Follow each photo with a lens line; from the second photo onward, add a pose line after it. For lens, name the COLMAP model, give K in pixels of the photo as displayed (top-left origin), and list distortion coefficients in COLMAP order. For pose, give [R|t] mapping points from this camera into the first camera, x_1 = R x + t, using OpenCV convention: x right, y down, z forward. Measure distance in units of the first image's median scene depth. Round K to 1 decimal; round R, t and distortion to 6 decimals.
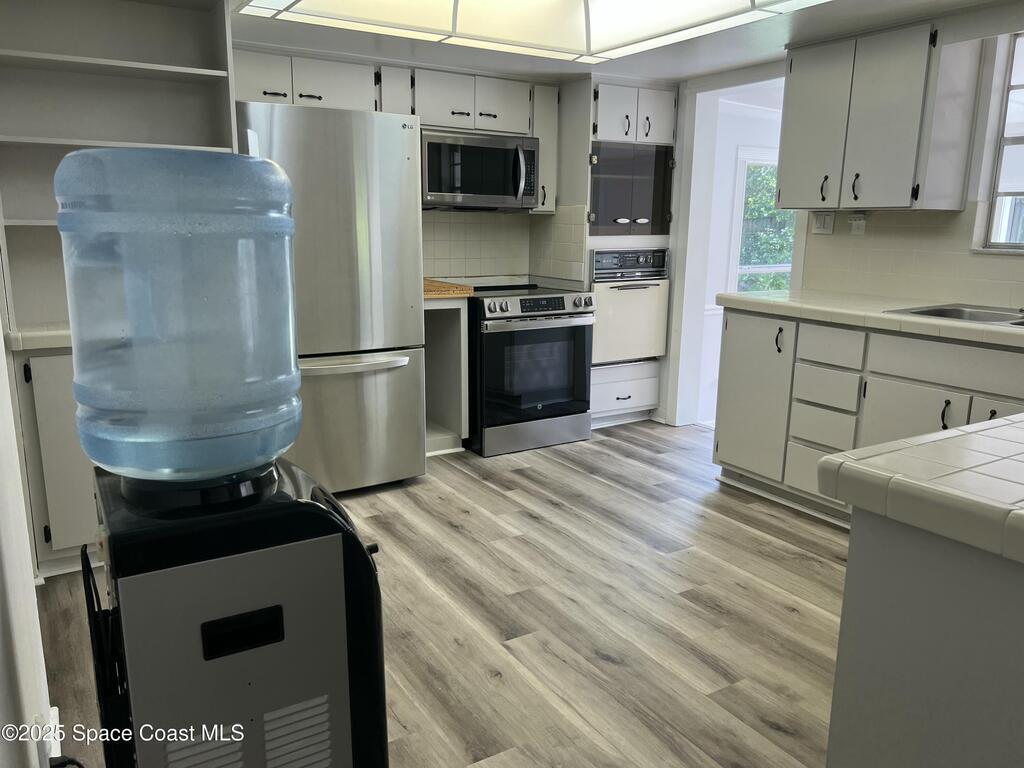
lens RADIAL K [[780.3, 0, 514.0], [0, 780.3, 385.1], [0, 0, 1]] dist [0.135158, -0.301704]
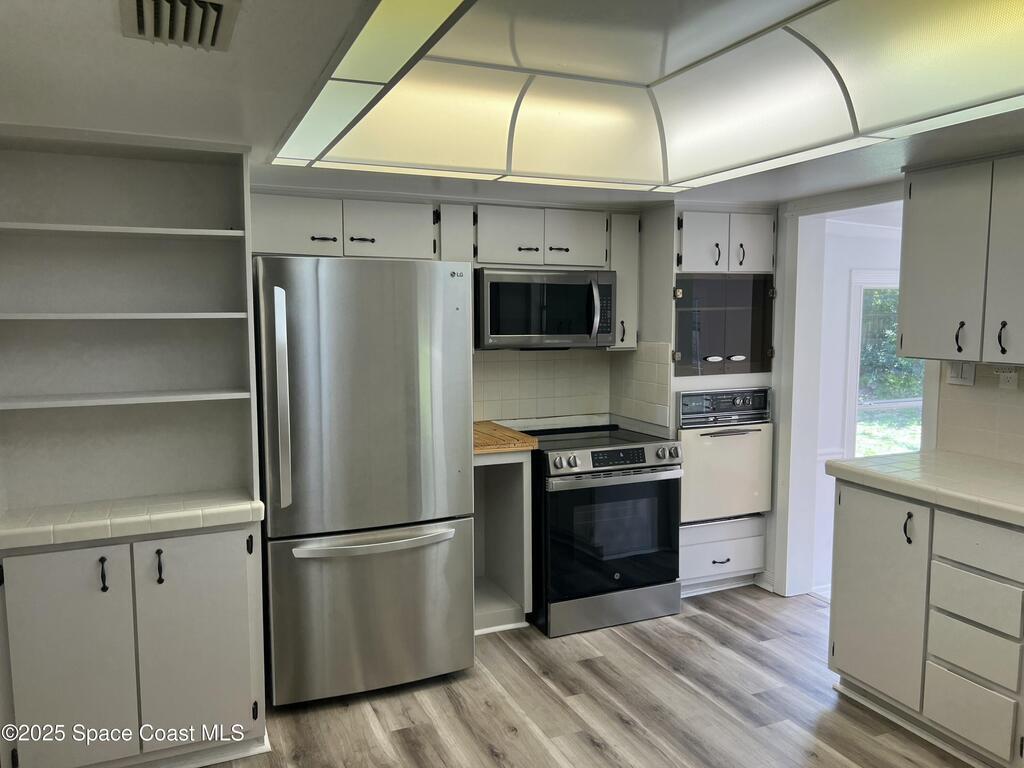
lens RADIAL K [[784.5, 0, 519.8], [0, 784.5, 381.6], [0, 0, 1]] dist [0.030877, -0.003696]
pose [[0.989906, -0.000334, -0.141724, 0.052620], [-0.016052, 0.993299, -0.114454, -0.088144], [0.140812, 0.115574, 0.983267, 0.125324]]
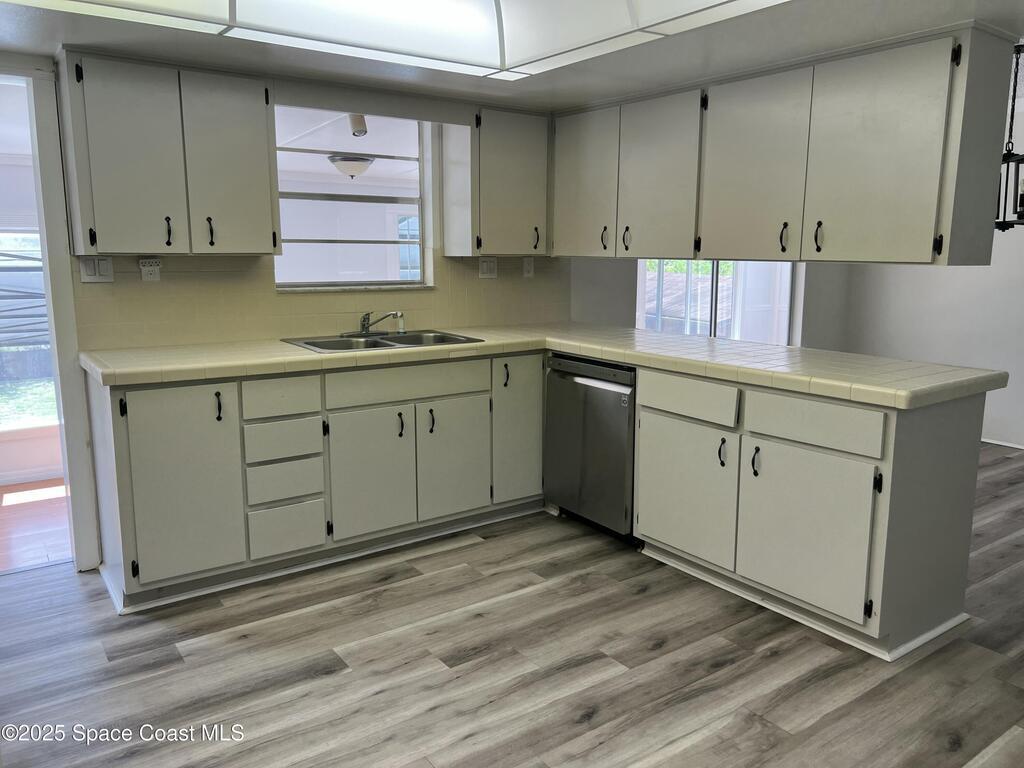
lens RADIAL K [[784.5, 0, 519.8], [0, 784.5, 381.6], [0, 0, 1]] dist [0.030877, -0.003696]
pose [[-0.076649, -0.177583, 0.981116, -0.441331], [0.199443, 0.961393, 0.189595, -0.150806], [-0.976907, 0.210209, -0.038272, 0.587512]]
